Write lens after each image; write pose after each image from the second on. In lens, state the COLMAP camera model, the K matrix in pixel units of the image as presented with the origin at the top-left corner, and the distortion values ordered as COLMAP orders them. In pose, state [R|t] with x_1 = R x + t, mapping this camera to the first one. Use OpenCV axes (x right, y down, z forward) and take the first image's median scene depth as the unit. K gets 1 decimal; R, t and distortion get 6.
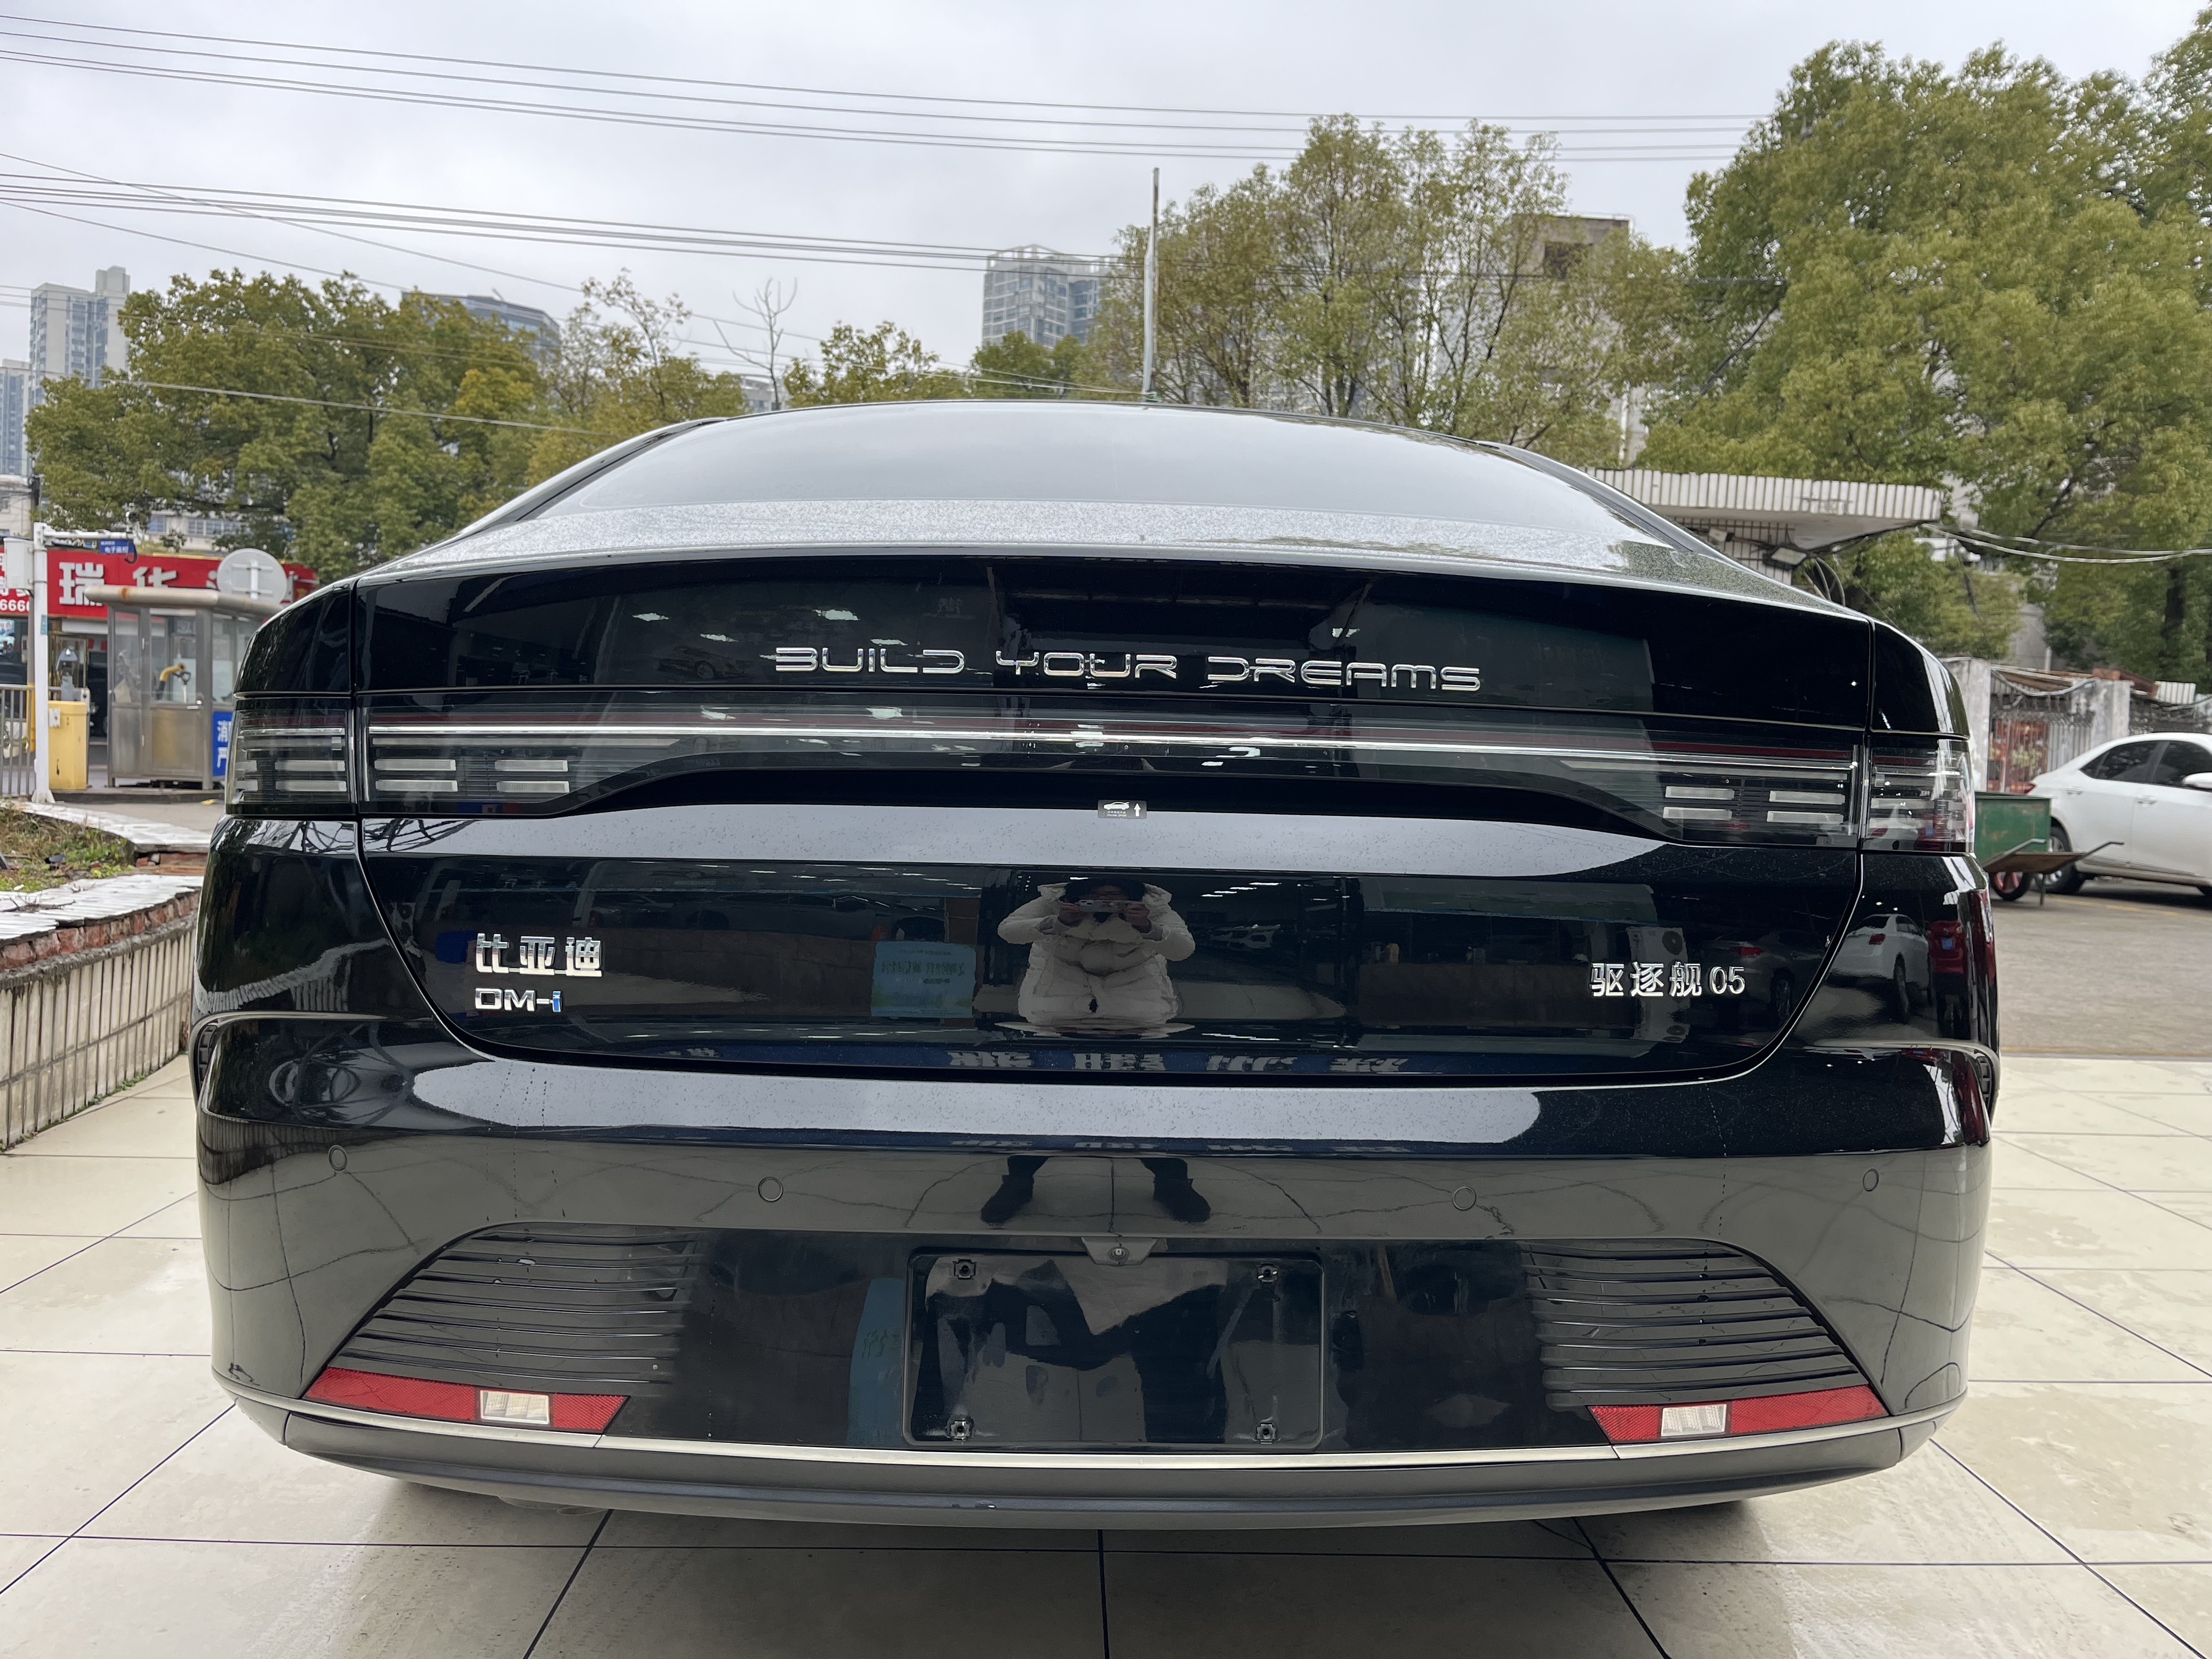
lens RADIAL K [[1670.6, 0, 1106.0], [0, 1670.6, 829.5], [0, 0, 1]] dist [0.066315, -0.082238]
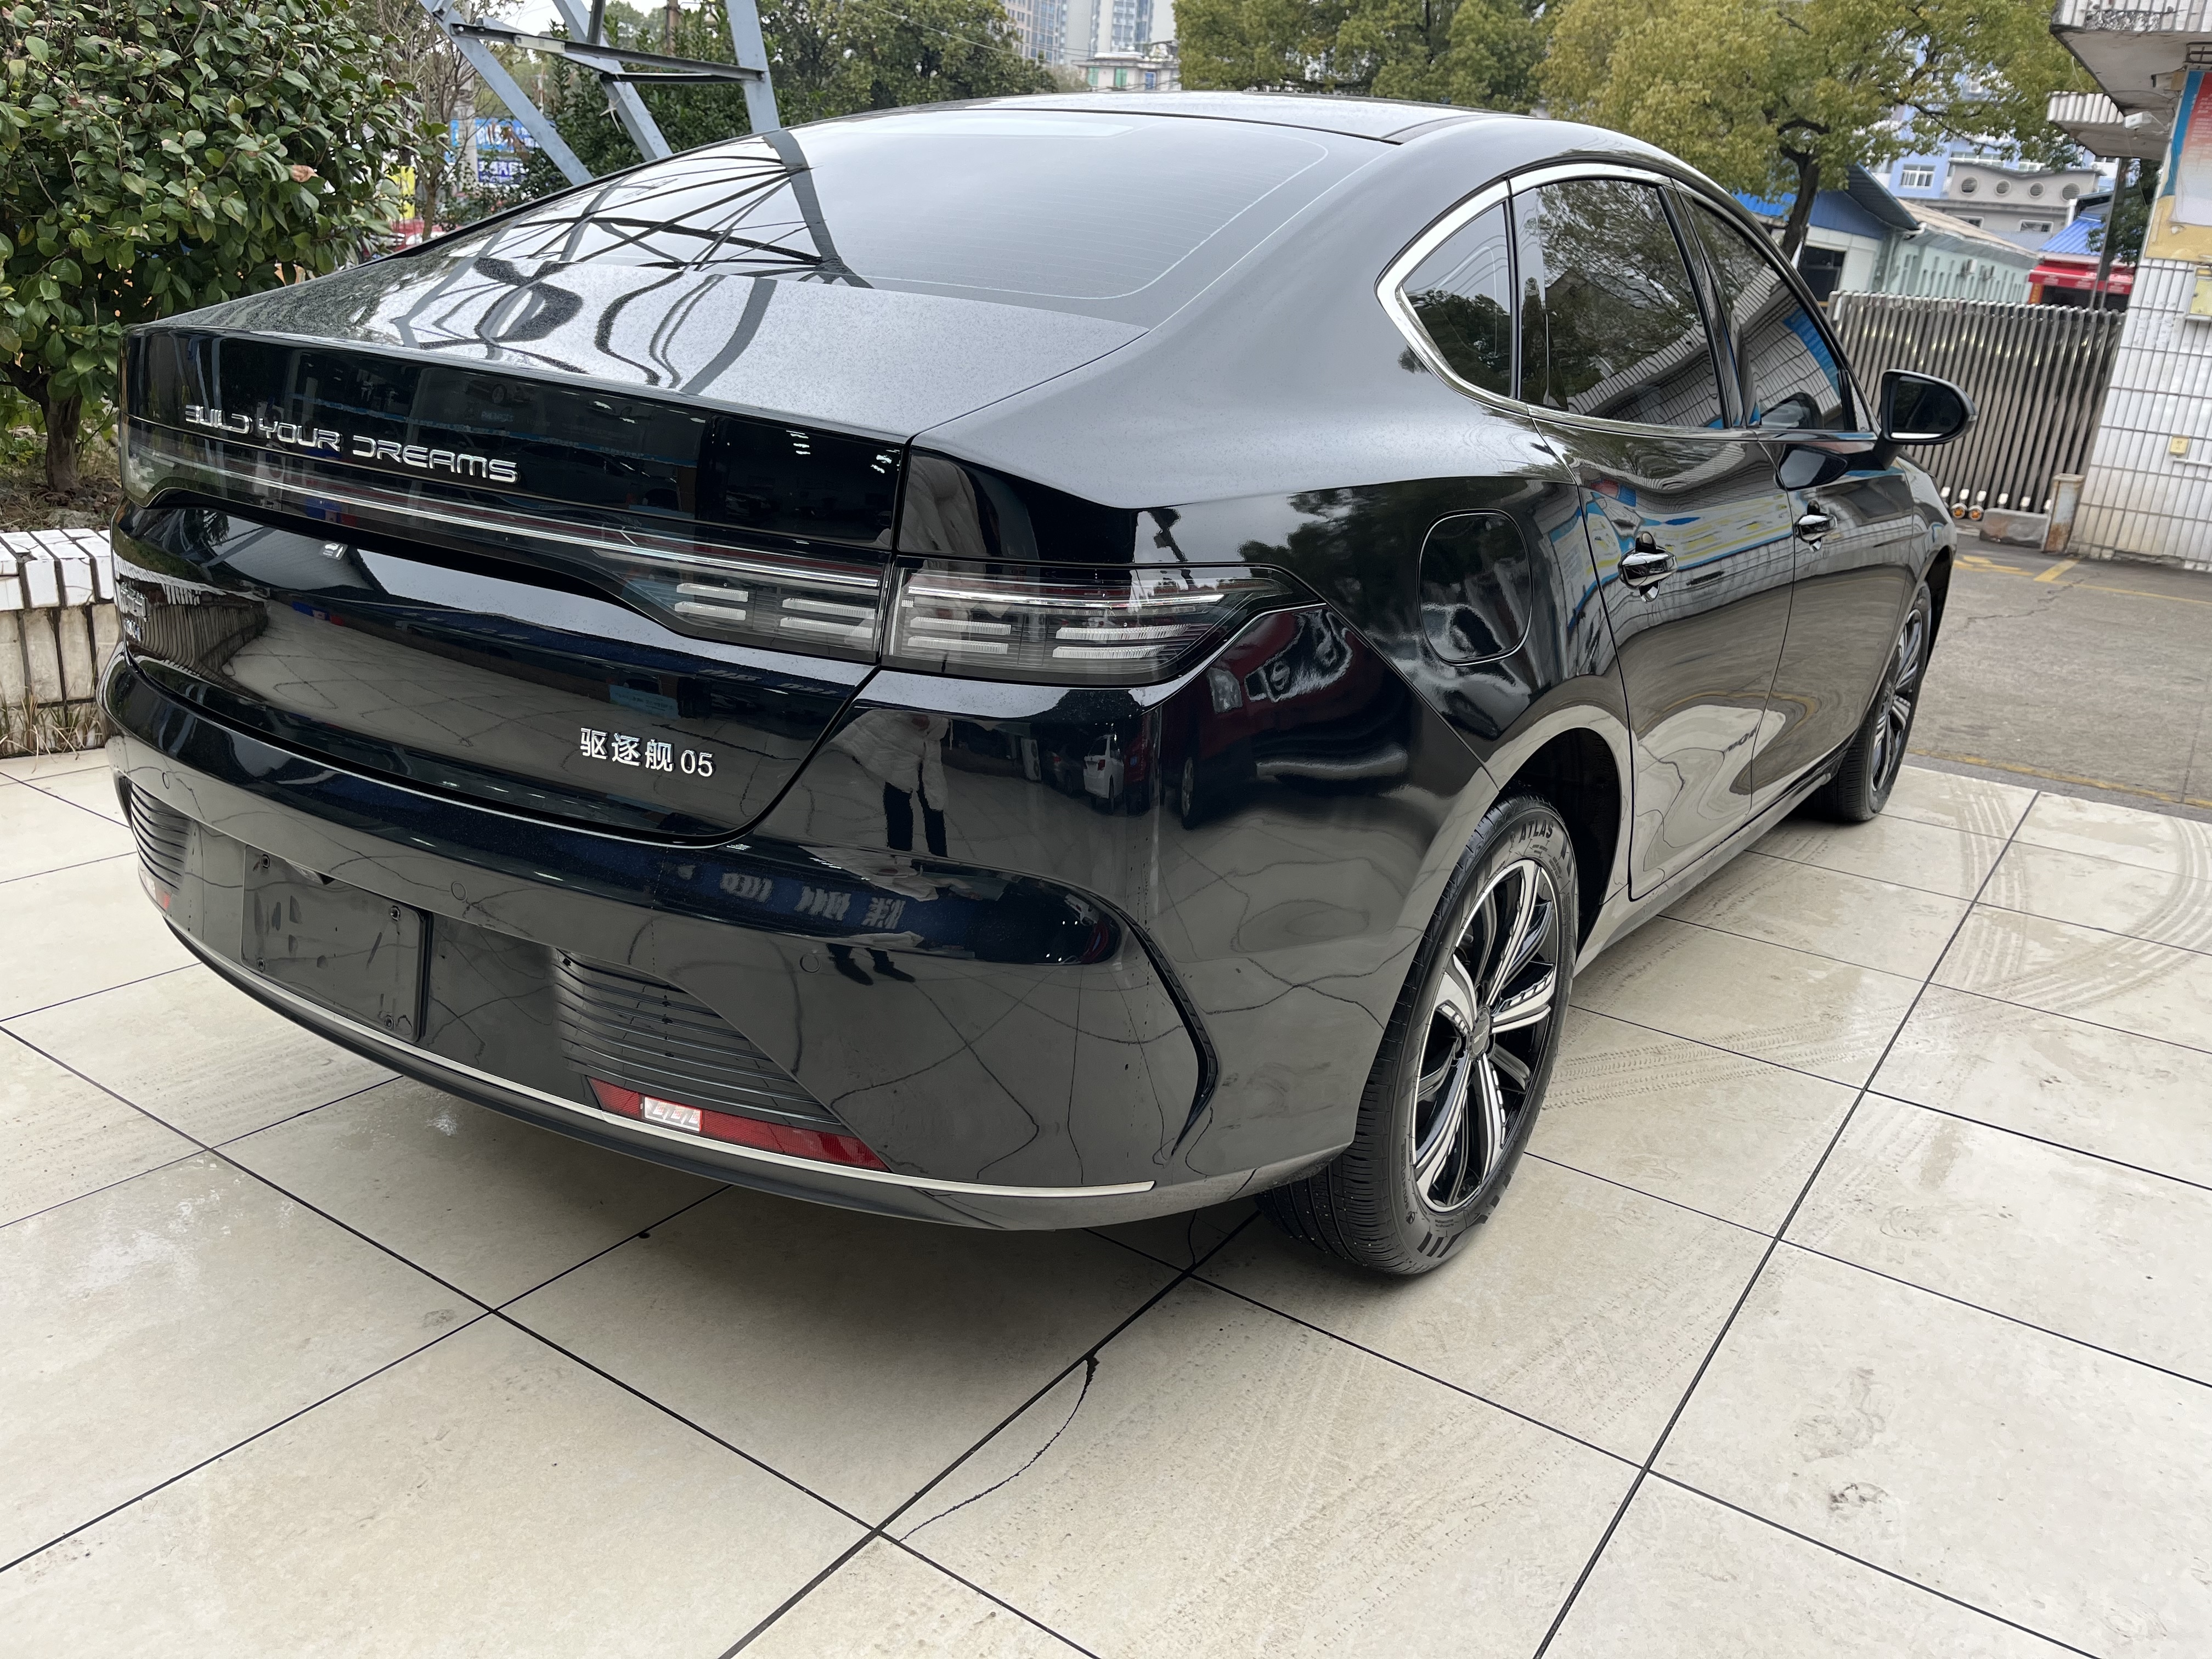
lens RADIAL K [[1670.6, 0, 1106.0], [0, 1670.6, 829.5], [0, 0, 1]] dist [0.066315, -0.082238]
pose [[0.804346, 0.209811, -0.555884, 0.136877], [-0.072233, 0.963168, 0.259017, -0.020020], [0.589754, -0.168187, 0.789876, 0.029589]]
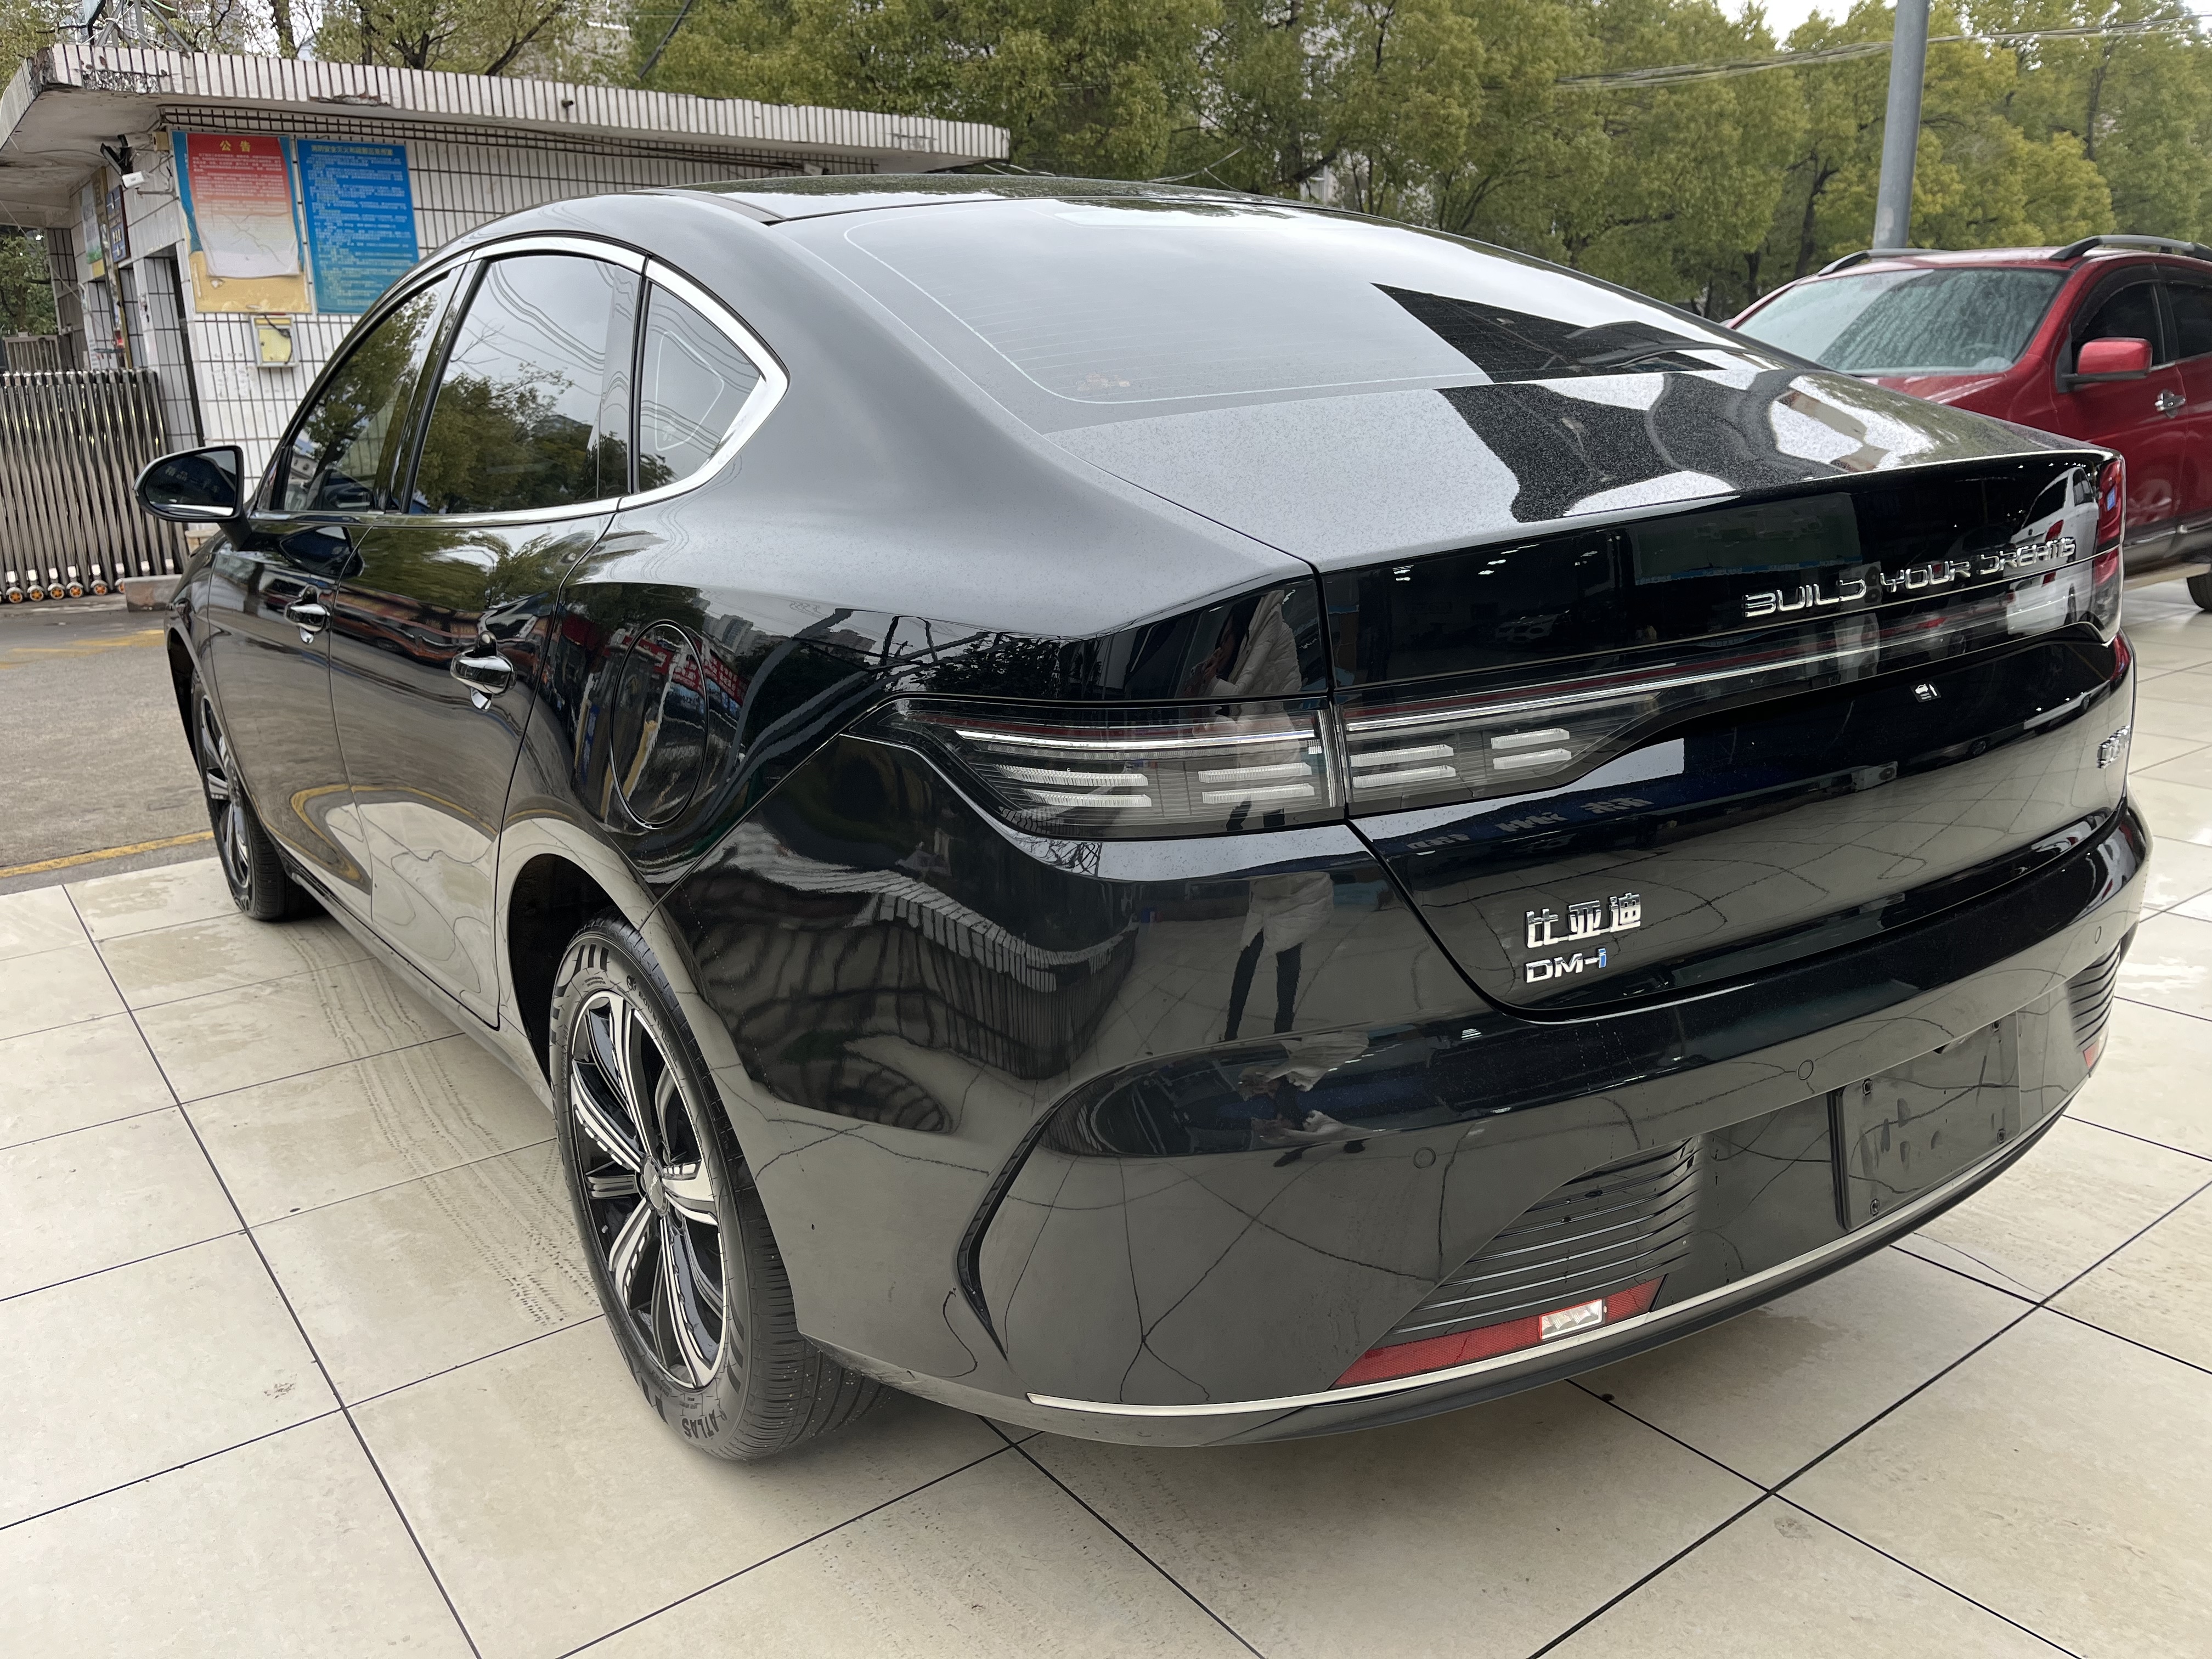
lens RADIAL K [[1714.6, 0, 1133.6], [0, 1714.6, 802.0], [0, 0, 1]] dist [0.074320, -0.112770]
pose [[0.808005, -0.199968, 0.554203, -0.123774], [0.086699, 0.970756, 0.223865, -0.028082], [-0.582762, -0.132835, 0.801713, 0.034713]]
